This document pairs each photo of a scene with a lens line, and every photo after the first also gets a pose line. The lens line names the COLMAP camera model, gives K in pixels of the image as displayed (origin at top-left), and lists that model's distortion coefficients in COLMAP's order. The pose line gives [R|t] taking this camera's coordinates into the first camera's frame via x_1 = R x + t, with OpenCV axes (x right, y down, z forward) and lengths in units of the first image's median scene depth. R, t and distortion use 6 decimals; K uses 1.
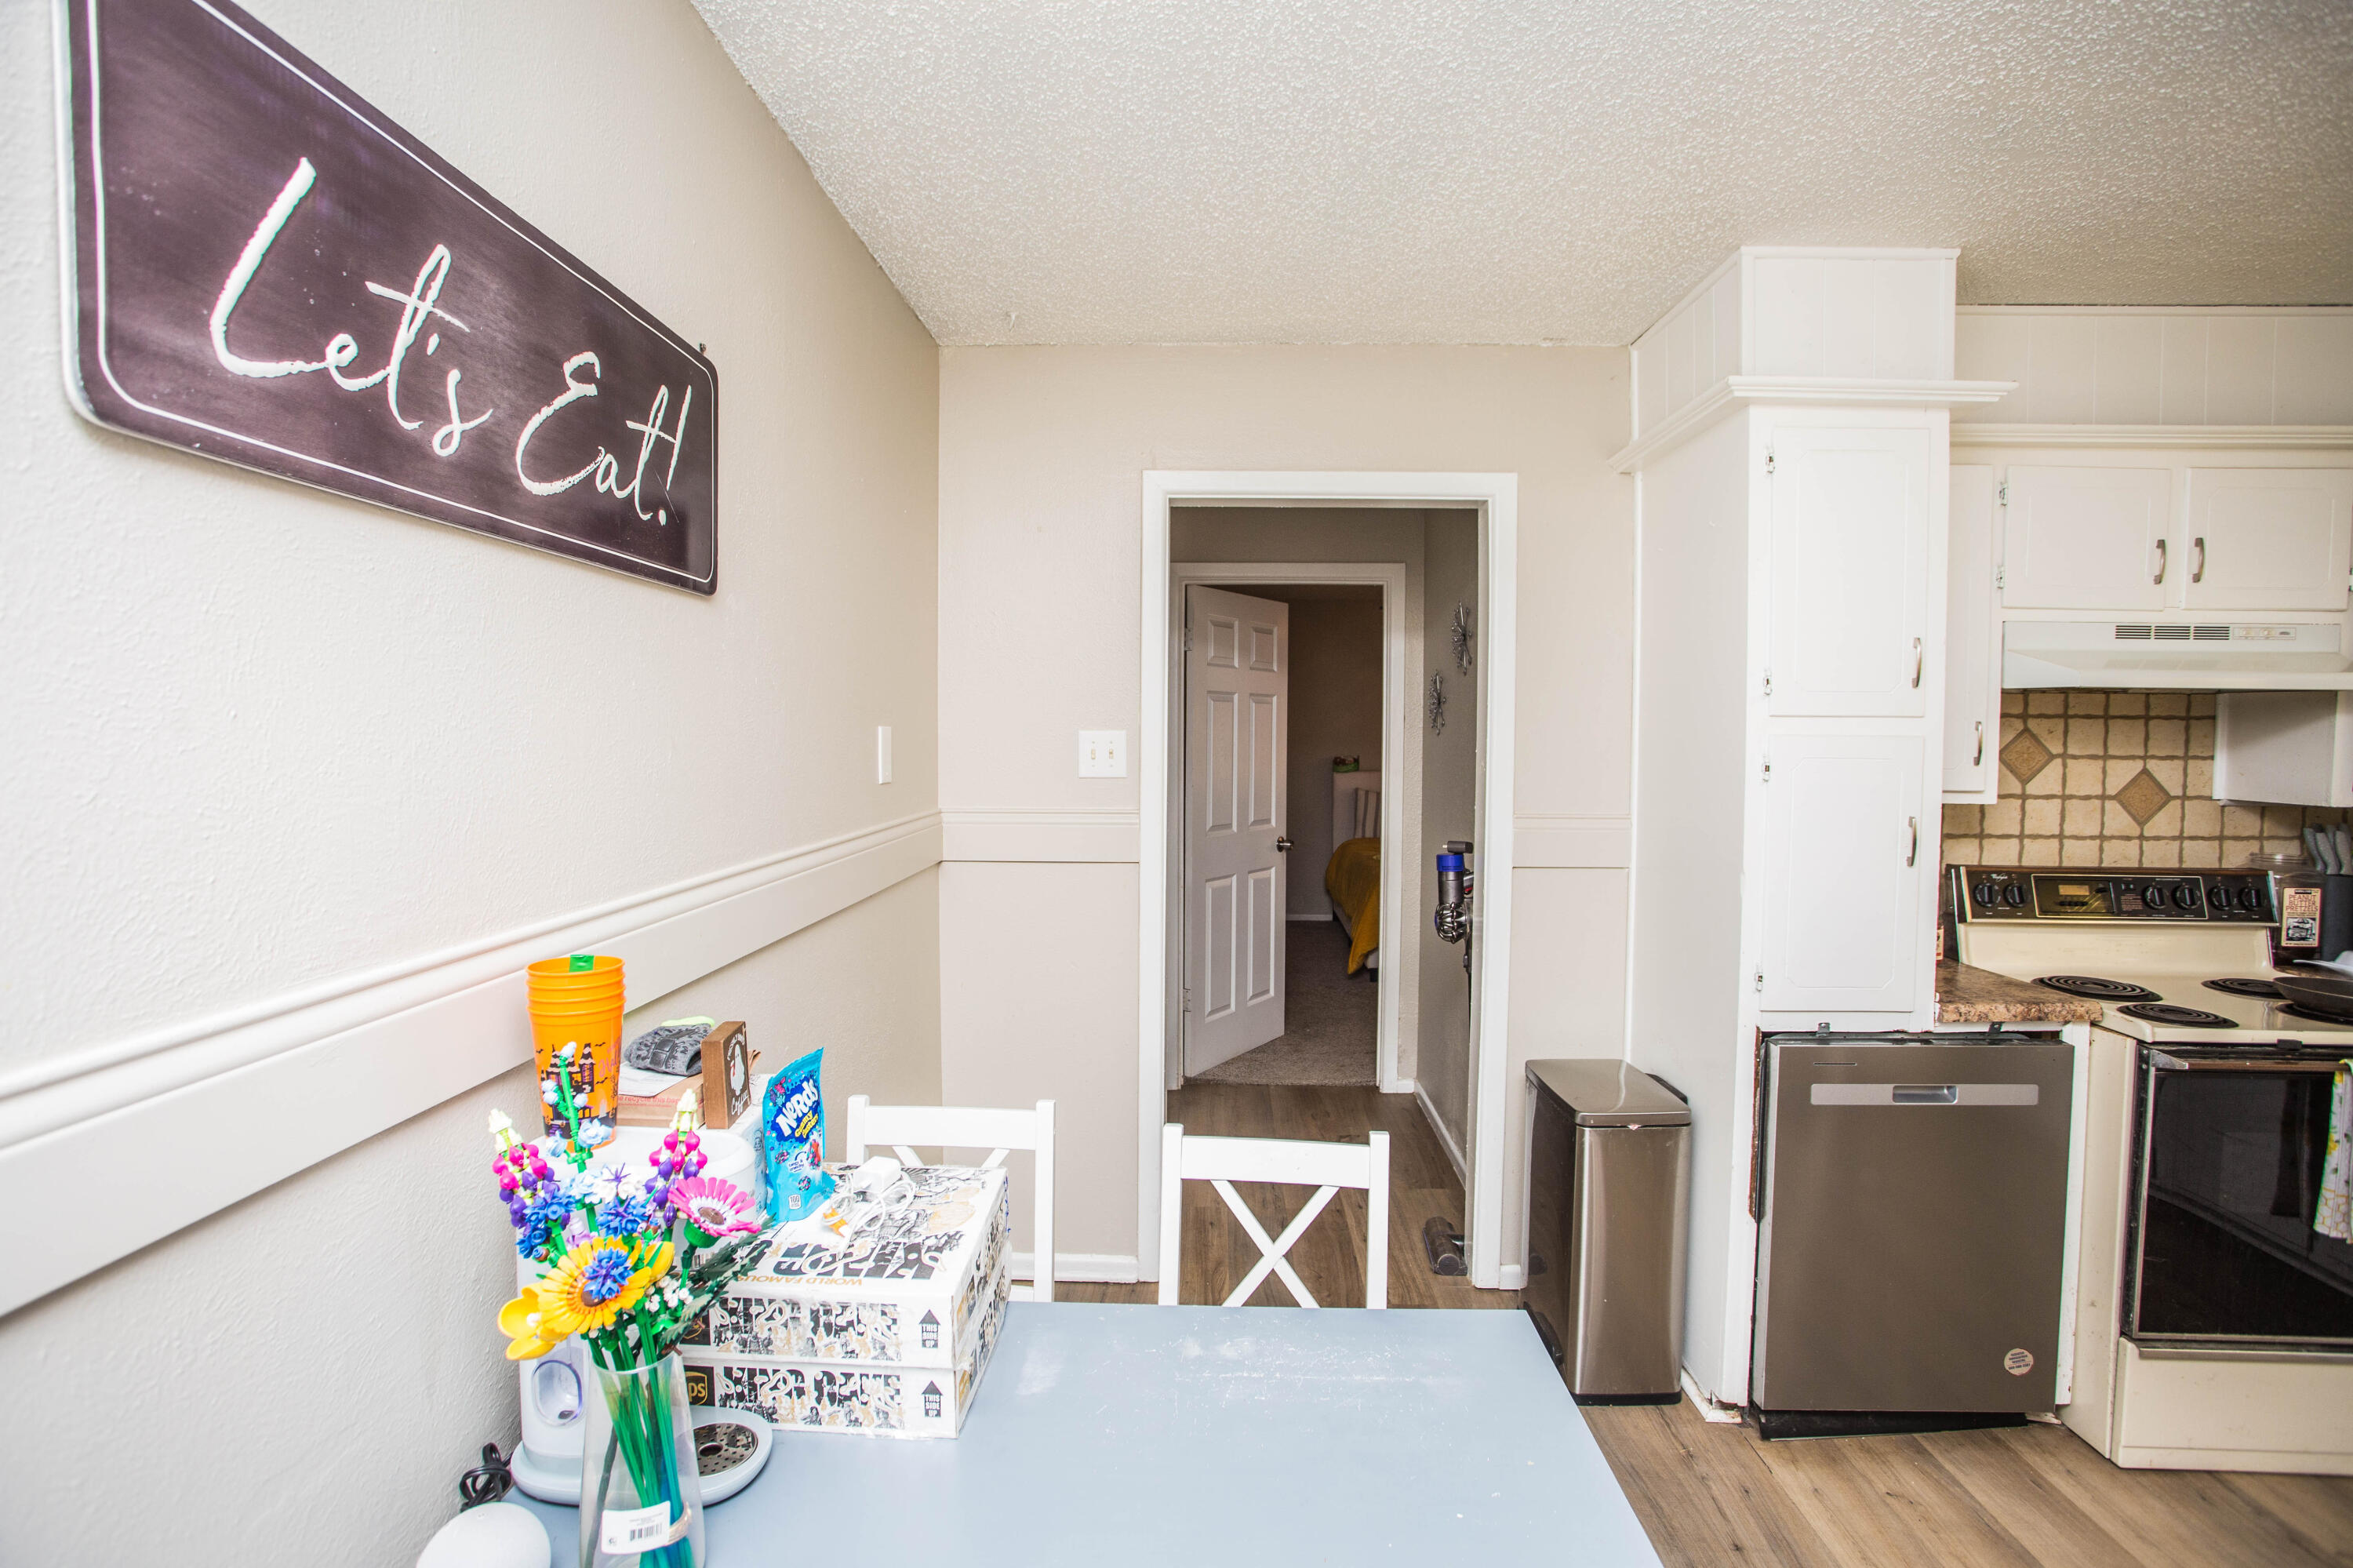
lens RADIAL K [[1144.2, 0, 1170.9], [0, 1144.2, 778.3], [0, 0, 1]] dist [-0.072327, 0.031606]
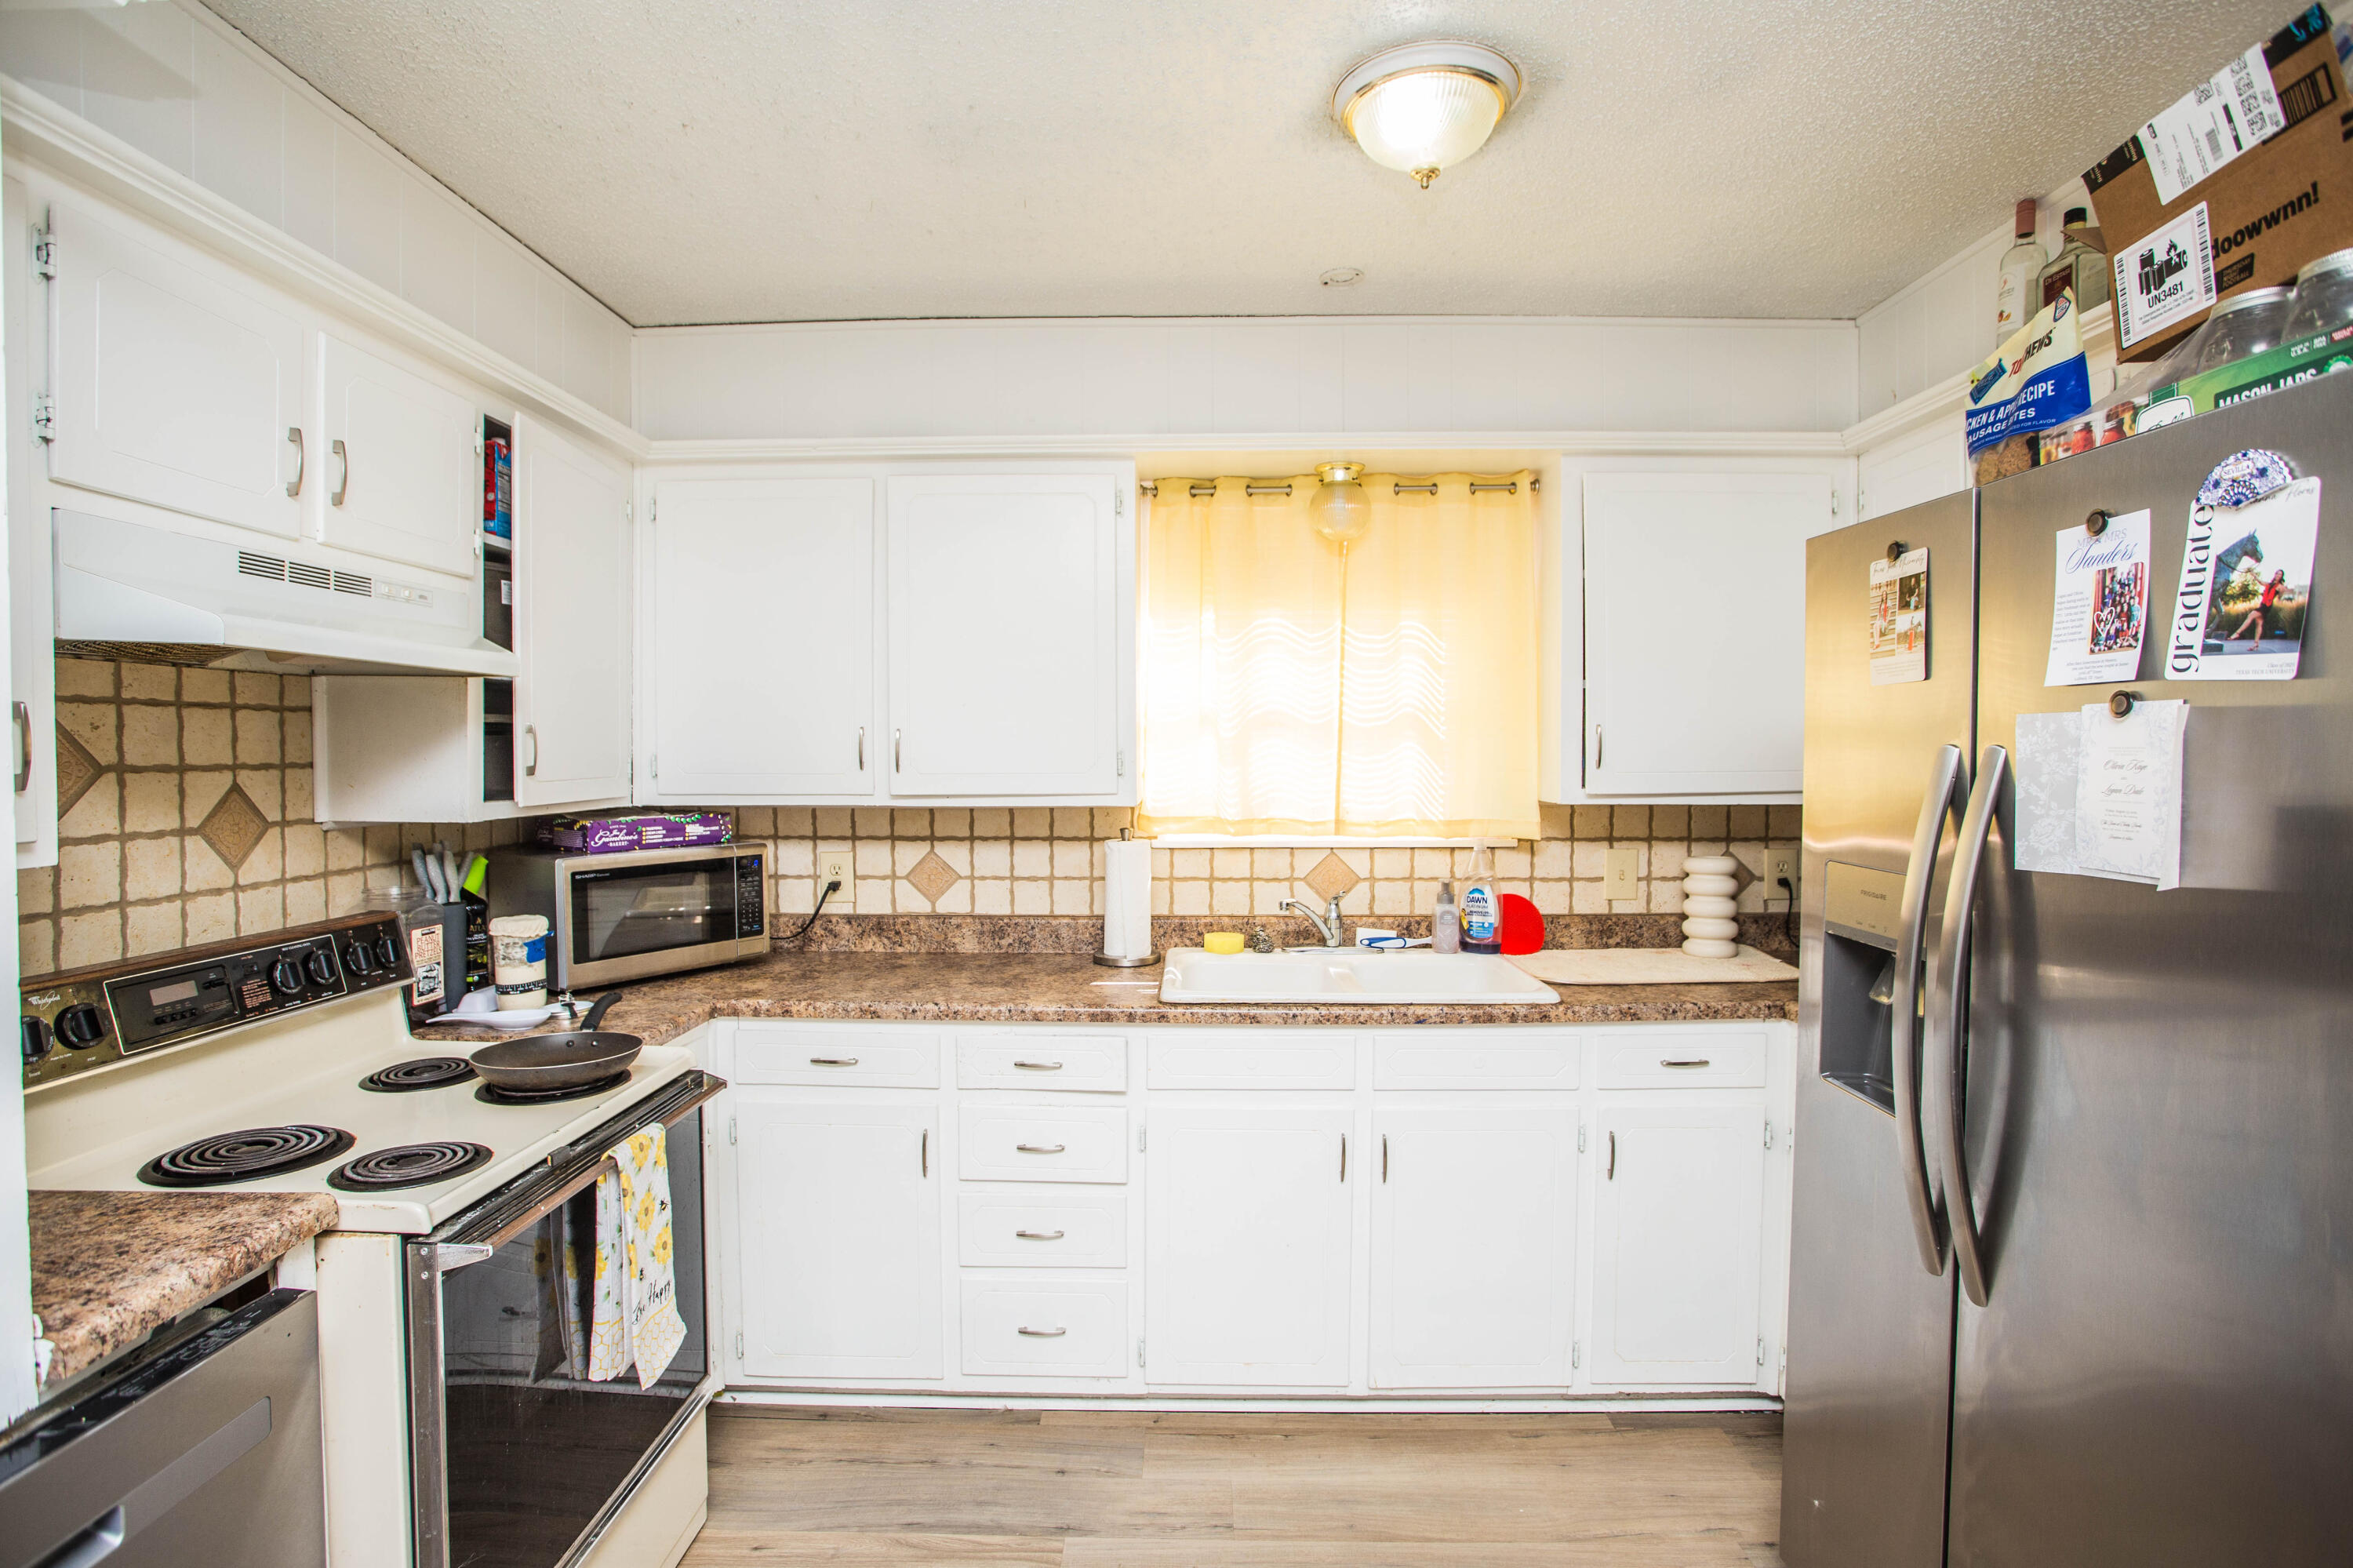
lens RADIAL K [[1154.9, 0, 1172.1], [0, 1154.9, 774.1], [0, 0, 1]] dist [-0.084609, 0.033290]
pose [[-0.016368, -0.029699, 0.999425, 0.223876], [0.040560, 0.998716, 0.030342, -0.012584], [-0.999043, 0.041034, -0.015142, 0.474011]]
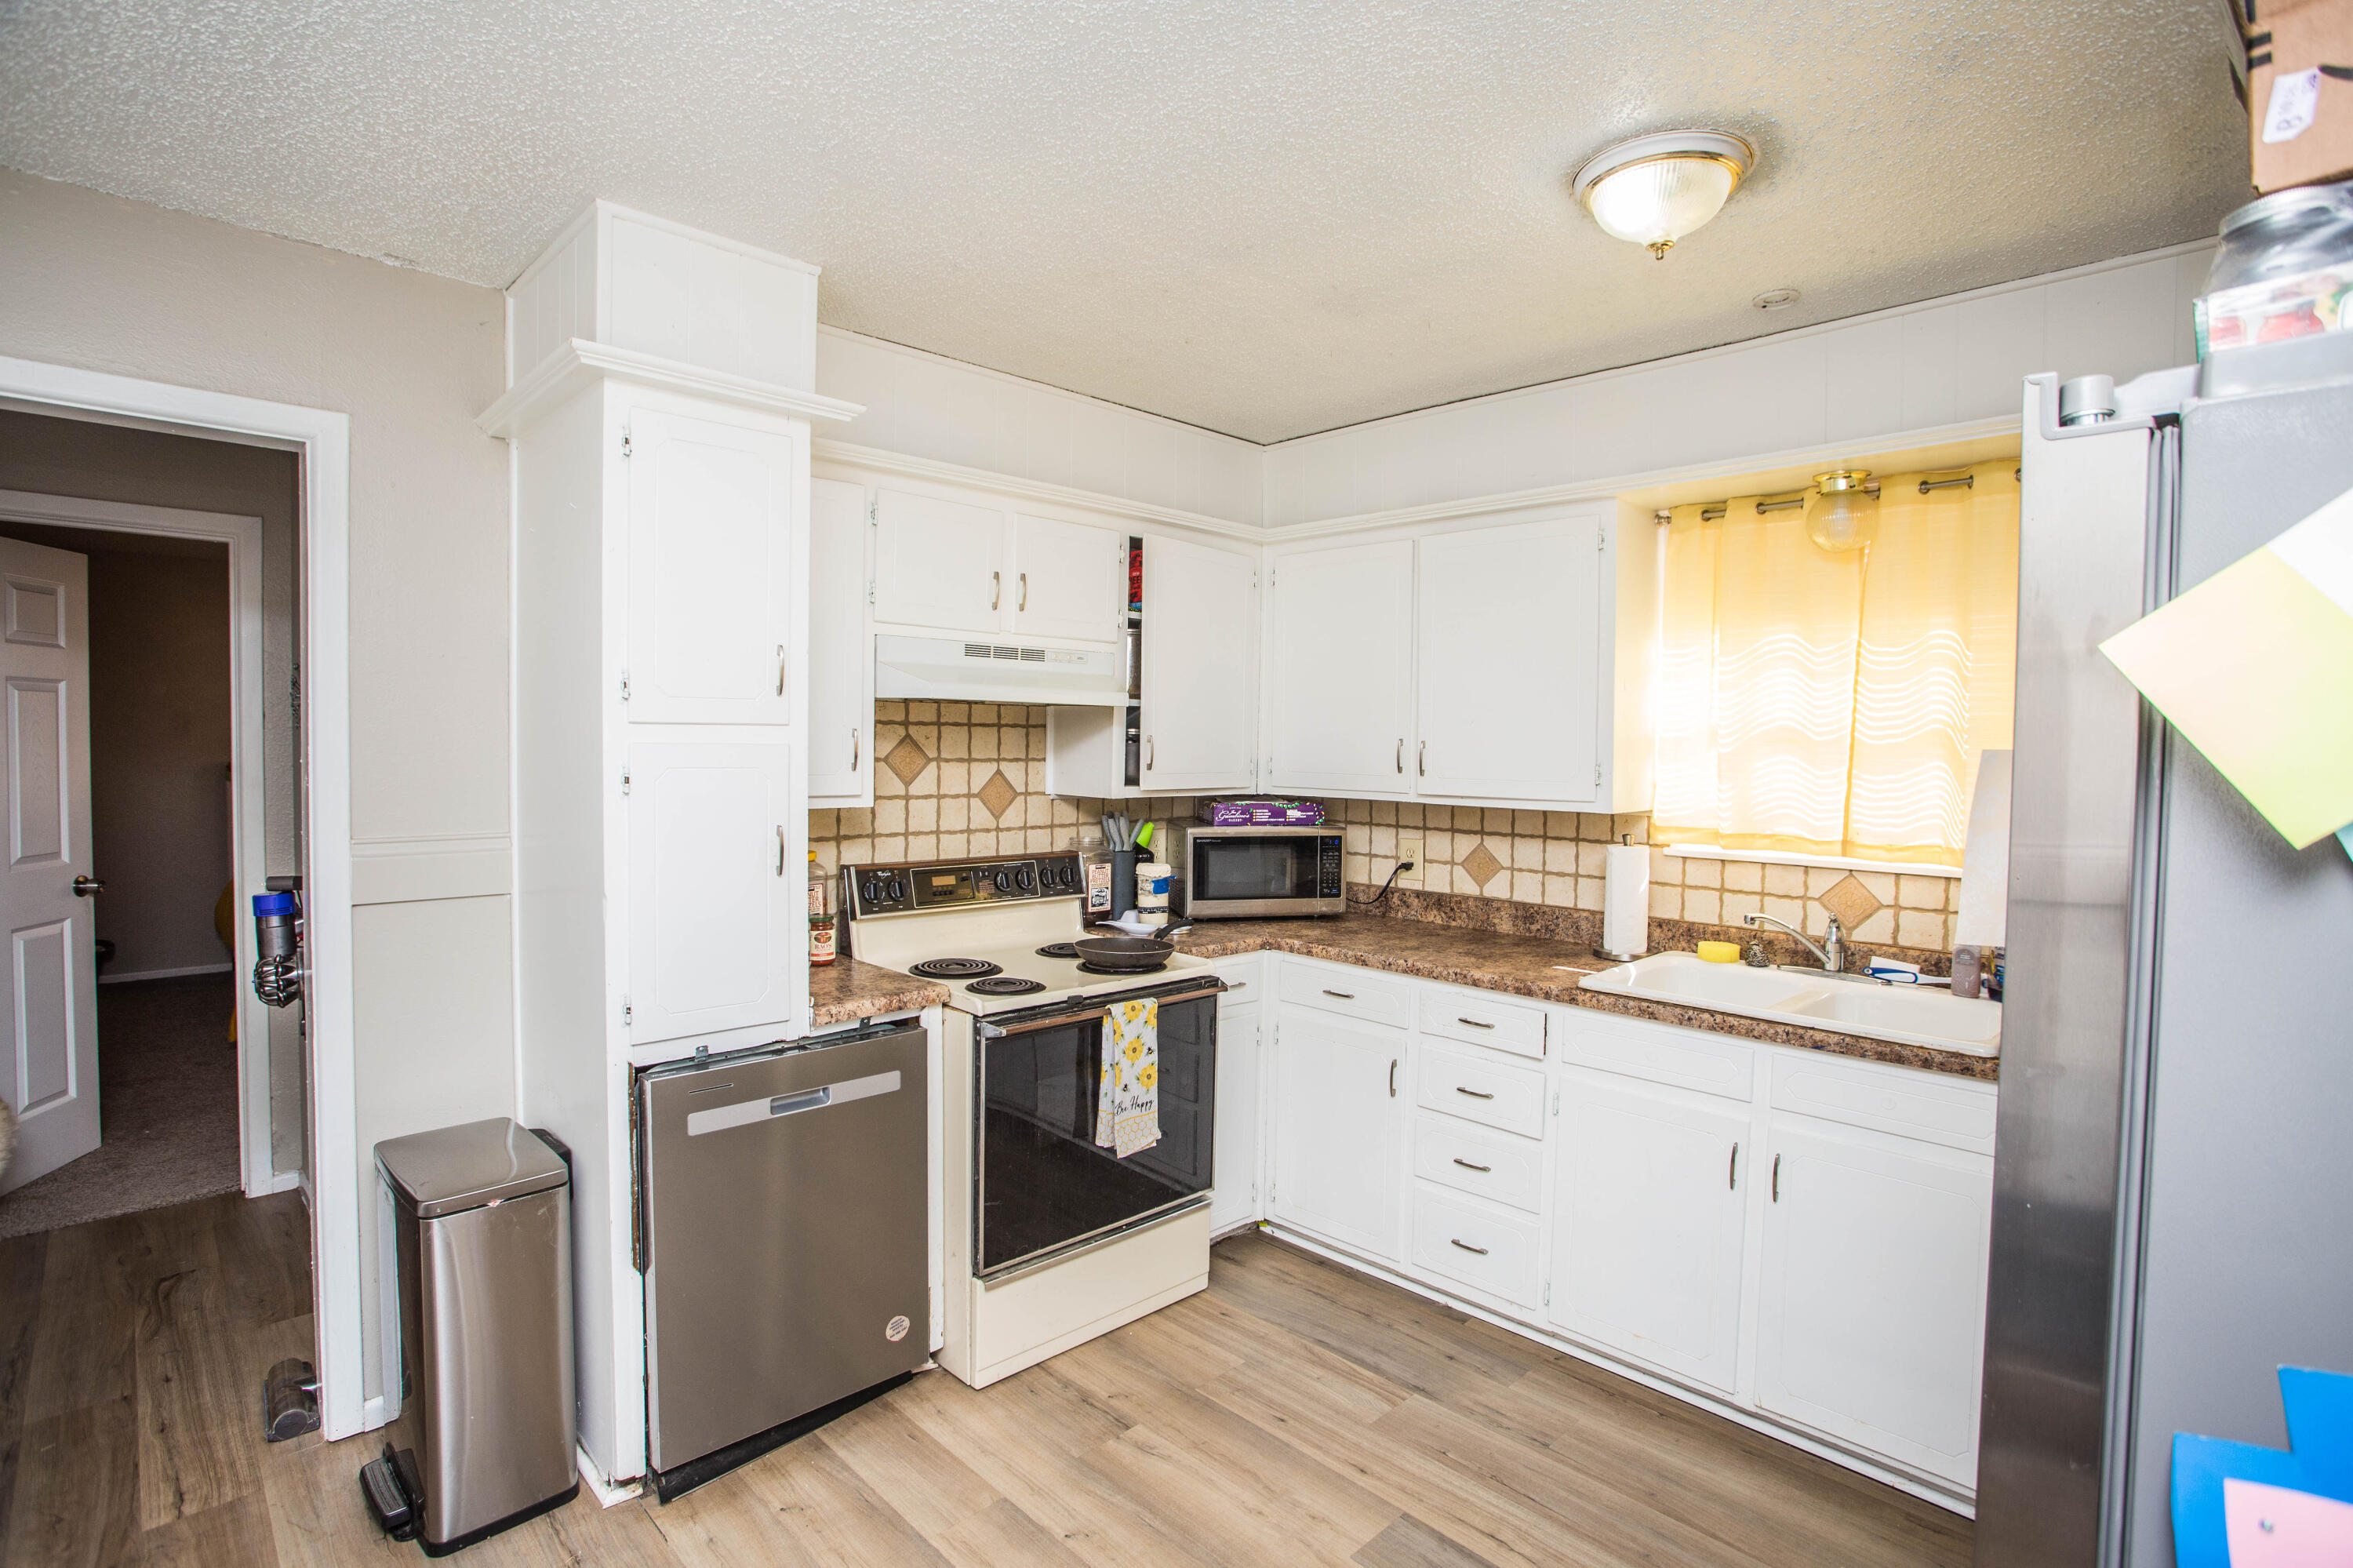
lens RADIAL K [[1144.2, 0, 1170.9], [0, 1144.2, 778.3], [0, 0, 1]] dist [-0.072327, 0.031606]
pose [[0.690861, -0.021641, 0.722664, 0.150635], [0.019657, 0.999745, 0.011146, -0.010176], [-0.722721, 0.006505, 0.691110, 0.042107]]
